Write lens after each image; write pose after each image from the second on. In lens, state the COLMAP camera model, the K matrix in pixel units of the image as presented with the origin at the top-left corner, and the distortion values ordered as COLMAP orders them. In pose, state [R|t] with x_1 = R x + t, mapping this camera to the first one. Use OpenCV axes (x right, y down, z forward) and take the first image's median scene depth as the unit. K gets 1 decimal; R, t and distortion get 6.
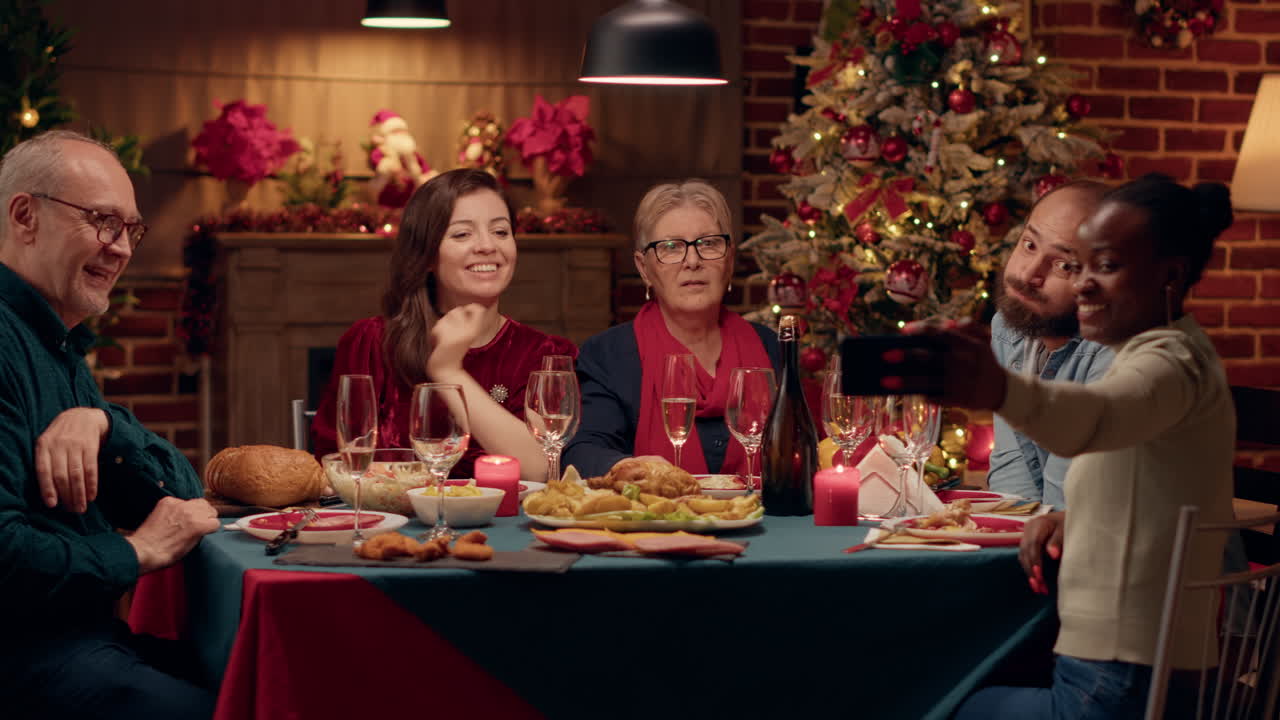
lens RADIAL K [[2913.4, 0, 640.0], [0, 2913.4, 360.0], [0, 0, 1]] dist [-0.046936, 0.433972]
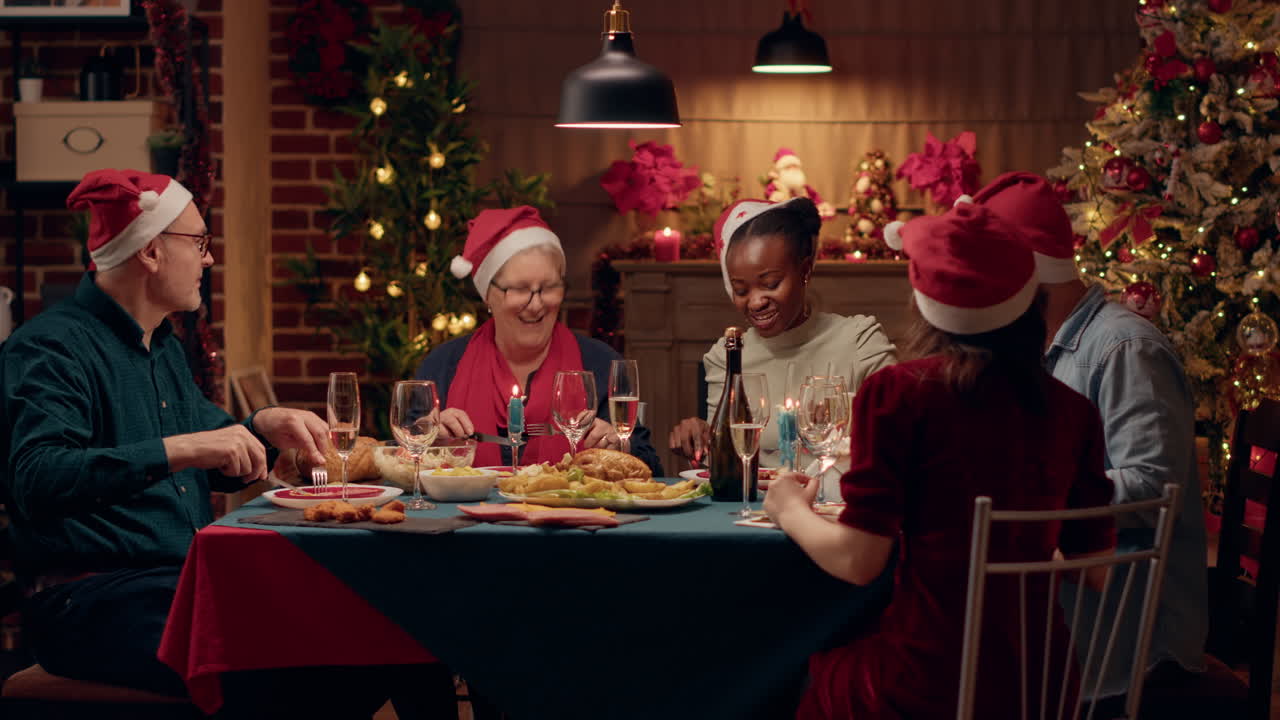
lens RADIAL K [[2913.4, 0, 640.0], [0, 2913.4, 360.0], [0, 0, 1]] dist [-0.046936, 0.433972]
pose [[0.944107, 0.007289, -0.329558, 0.238771], [-0.010917, 0.999898, -0.009161, 0.005511], [0.329457, 0.012247, 0.944091, -0.062721]]
